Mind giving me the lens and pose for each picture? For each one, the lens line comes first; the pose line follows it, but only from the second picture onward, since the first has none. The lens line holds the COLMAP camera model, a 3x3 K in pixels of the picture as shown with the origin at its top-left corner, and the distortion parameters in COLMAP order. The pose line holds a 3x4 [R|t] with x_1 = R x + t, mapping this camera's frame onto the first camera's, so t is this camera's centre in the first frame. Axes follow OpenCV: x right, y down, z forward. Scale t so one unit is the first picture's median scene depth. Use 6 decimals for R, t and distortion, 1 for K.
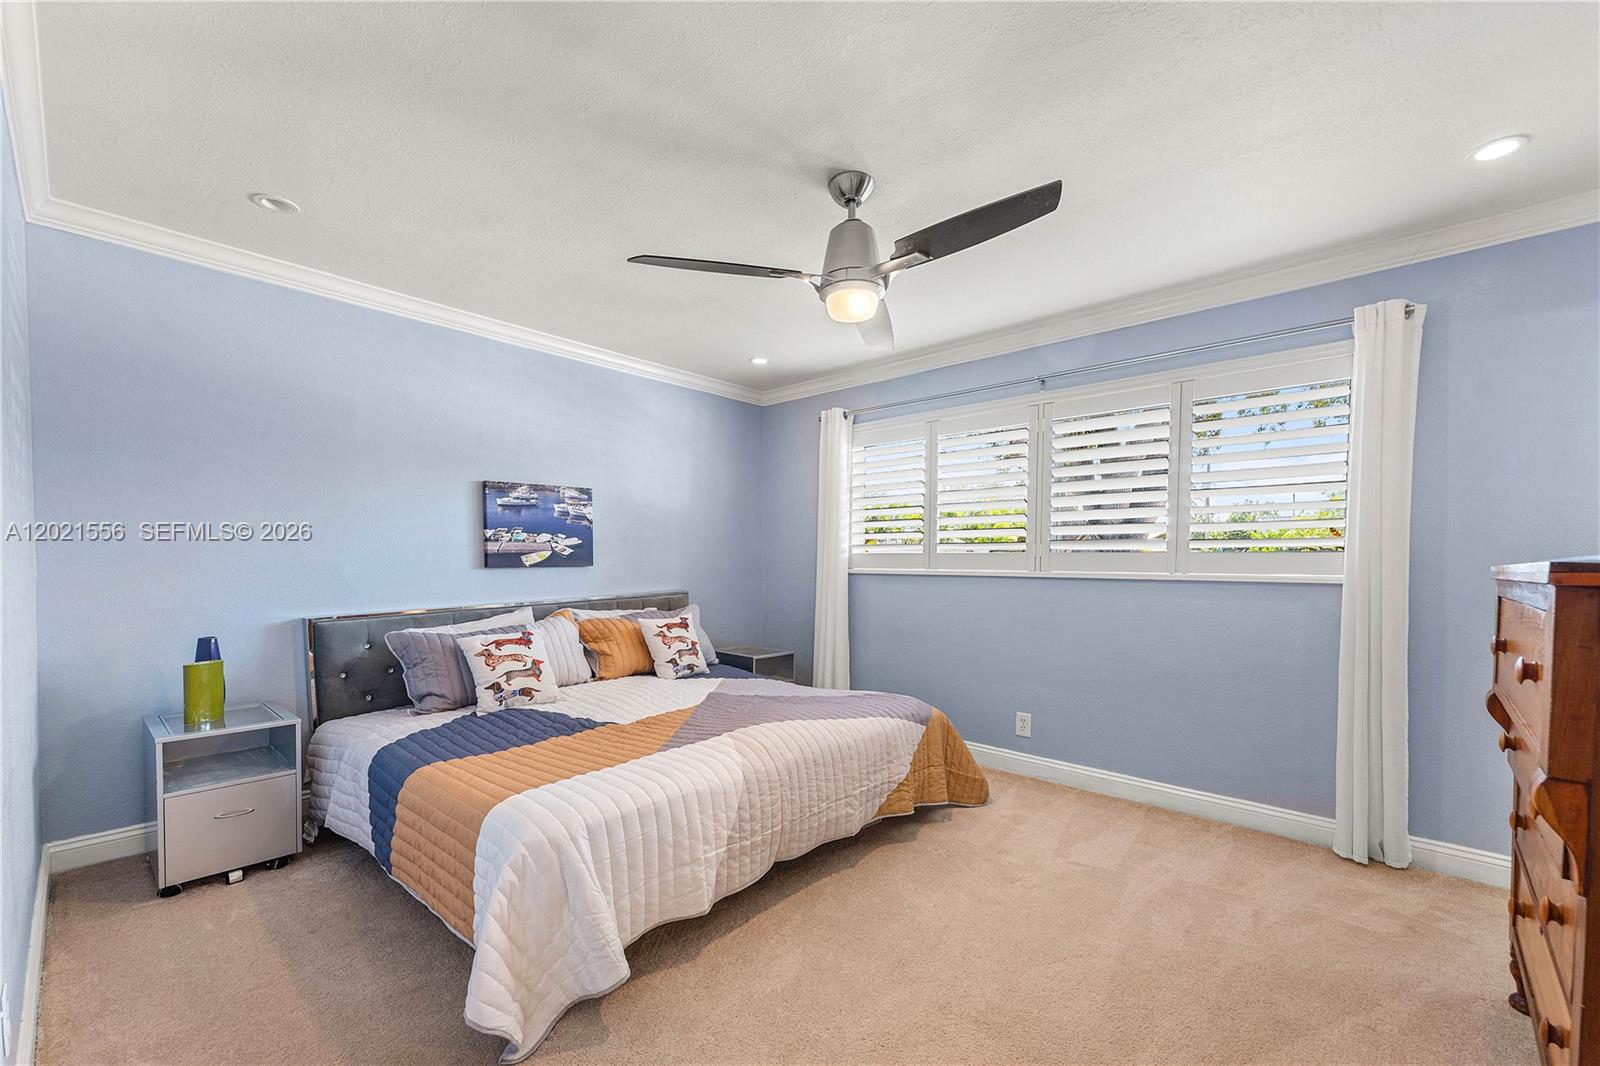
lens RADIAL K [[649.6, 0, 820.7], [0, 649.6, 568.8], [0, 0, 1]] dist [-0.003830, 0.000712]
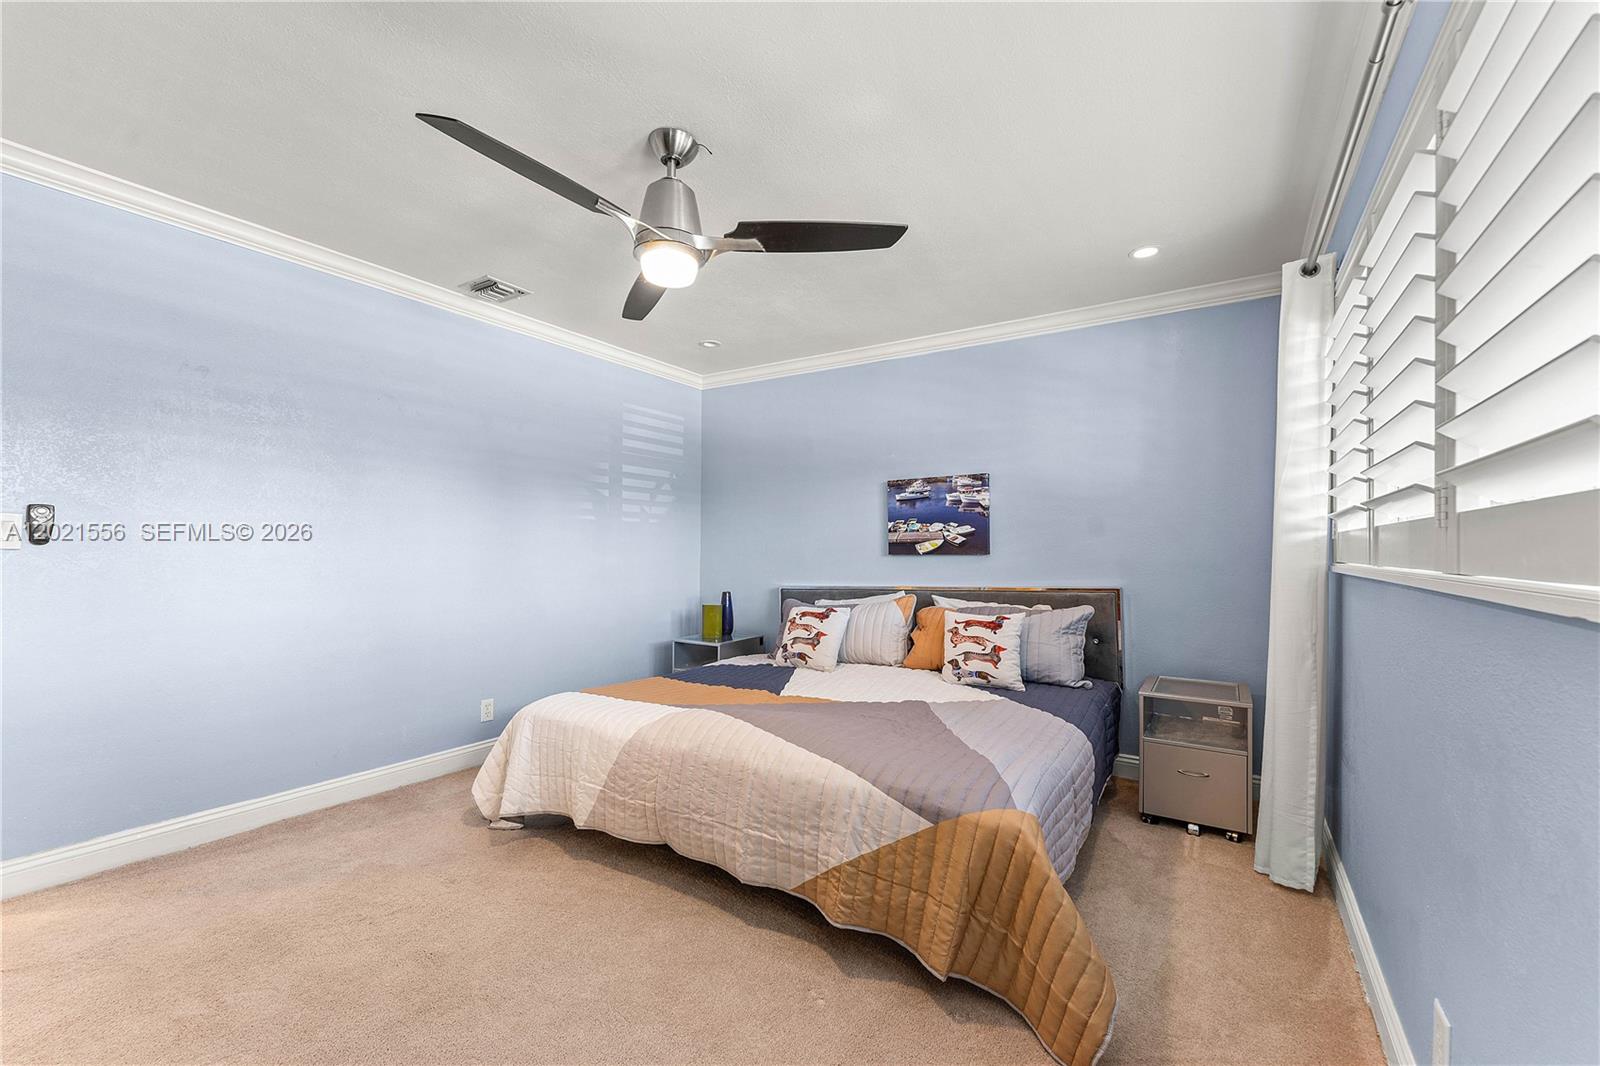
lens RADIAL K [[649.6, 0, 800.4], [0, 649.6, 540.1], [0, 0, 1]] dist [-0.003830, 0.000712]
pose [[0.159347, -0.016197, -0.987090, 0.587574], [-0.014297, 0.999723, -0.018712, -0.003880], [0.987119, 0.017094, 0.159072, 0.626608]]
